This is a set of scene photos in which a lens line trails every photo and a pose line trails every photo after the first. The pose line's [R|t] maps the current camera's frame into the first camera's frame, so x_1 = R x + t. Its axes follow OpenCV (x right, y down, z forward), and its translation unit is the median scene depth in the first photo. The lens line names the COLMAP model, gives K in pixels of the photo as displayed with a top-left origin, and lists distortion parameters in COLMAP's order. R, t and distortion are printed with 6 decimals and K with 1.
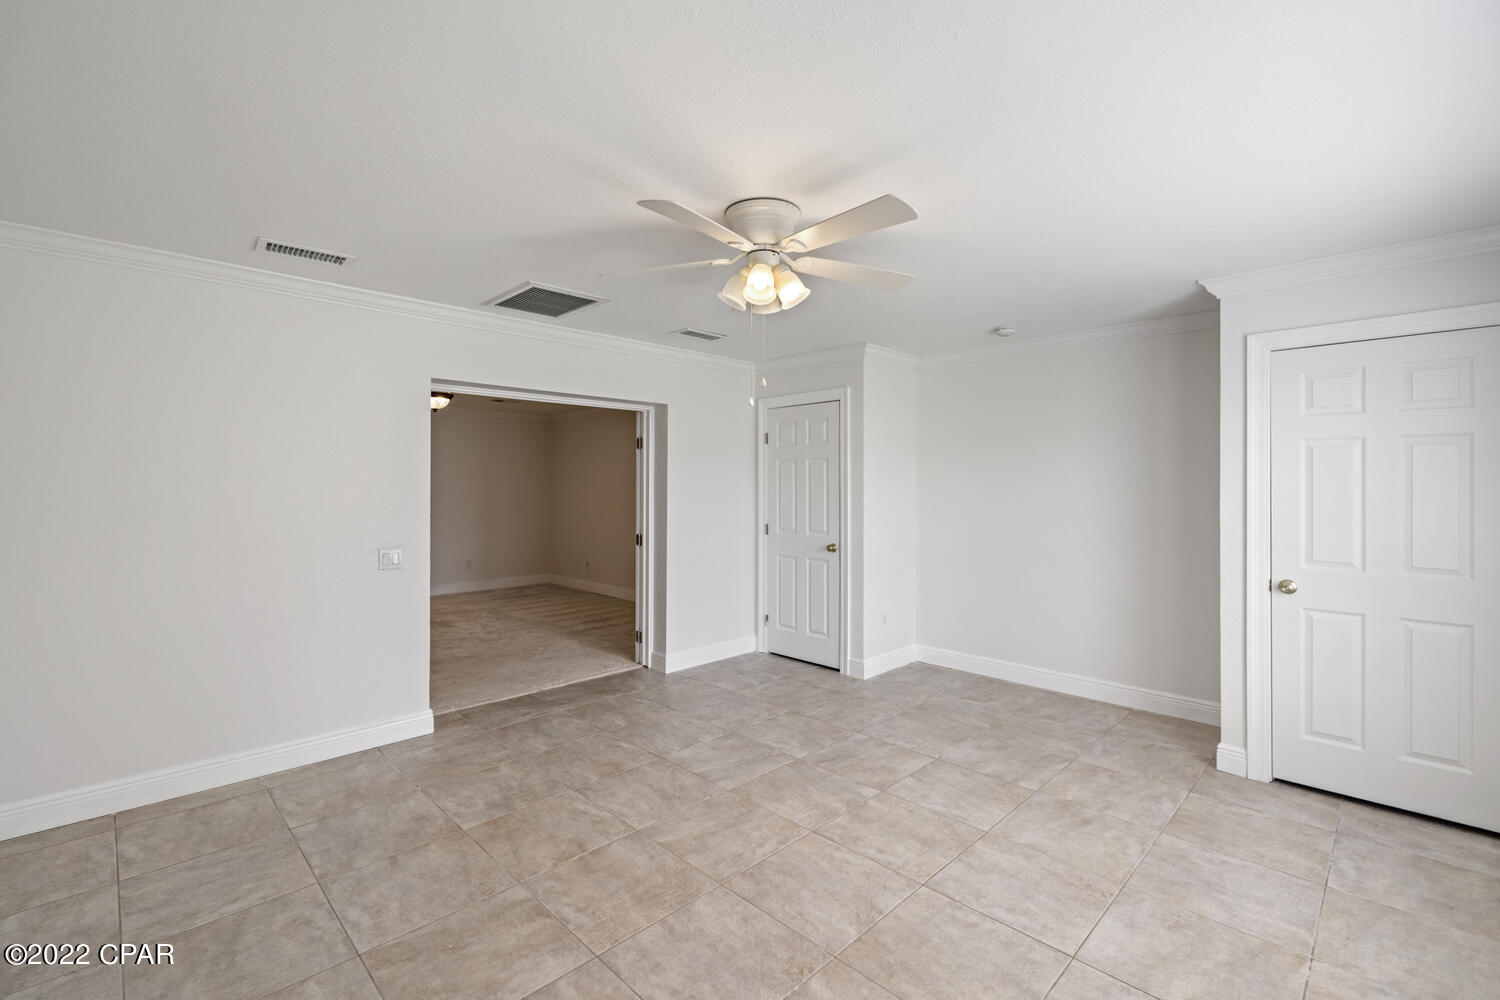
lens RADIAL K [[646.8, 0, 748.5], [0, 646.8, 492.1], [0, 0, 1]] dist [0.000054, 0.000186]
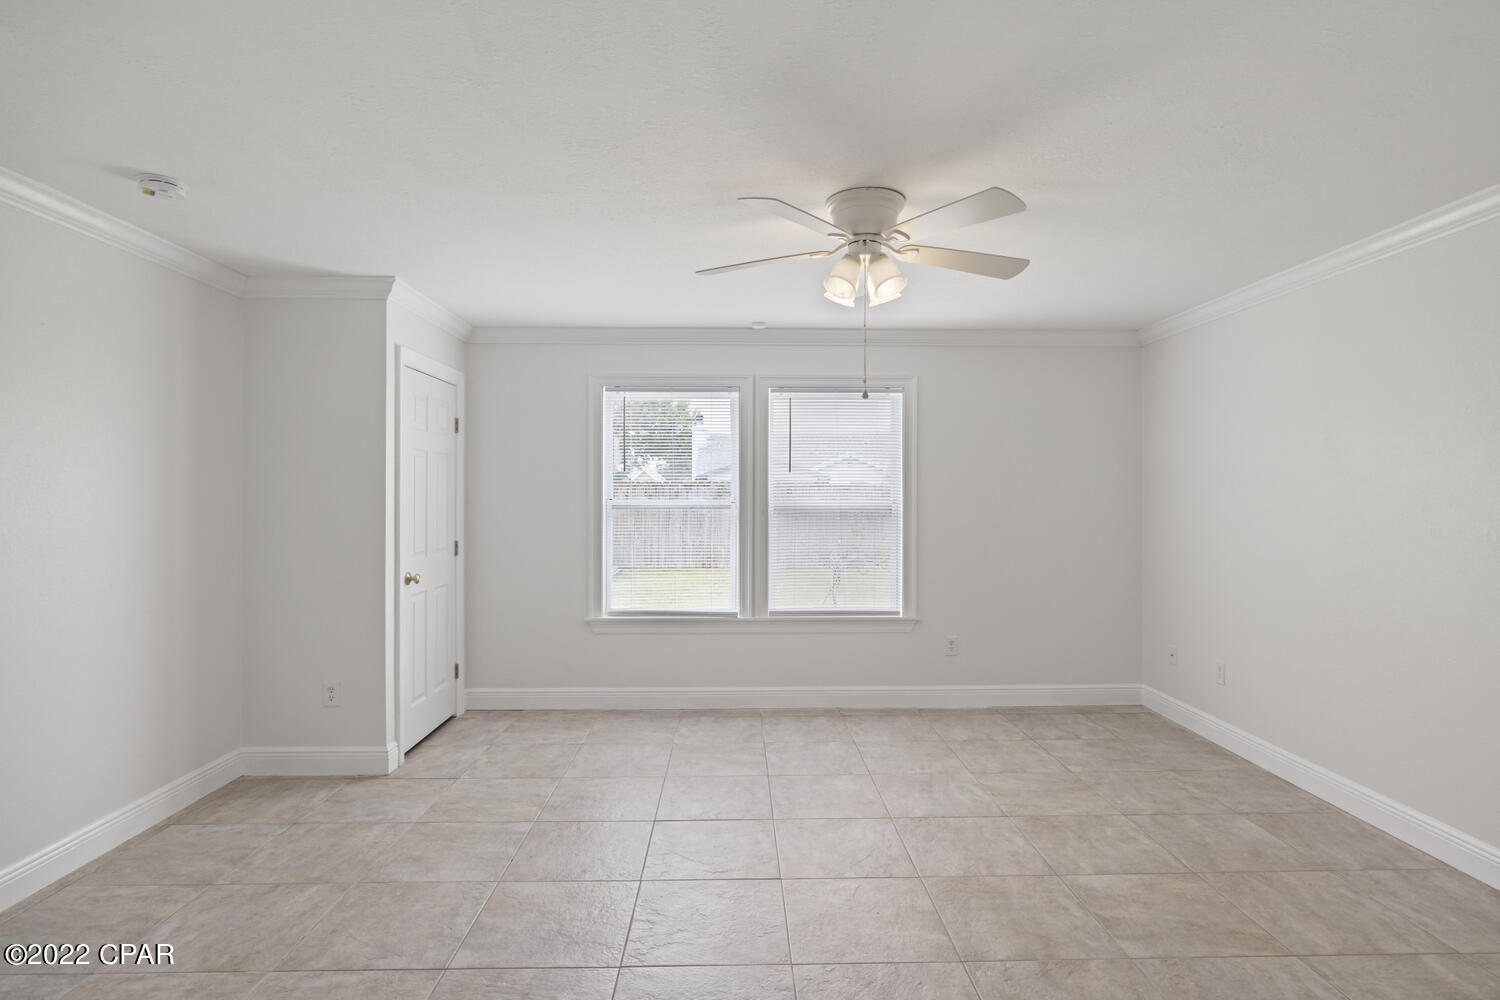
lens RADIAL K [[762.5, 0, 754.7], [0, 762.5, 493.2], [0, 0, 1]] dist [-0.000849, -0.000892]
pose [[-0.725560, -0.000979, 0.688158, -0.648685], [0.004919, 0.999966, 0.006609, -0.007781], [-0.688141, 0.008180, -0.725531, 1.952098]]
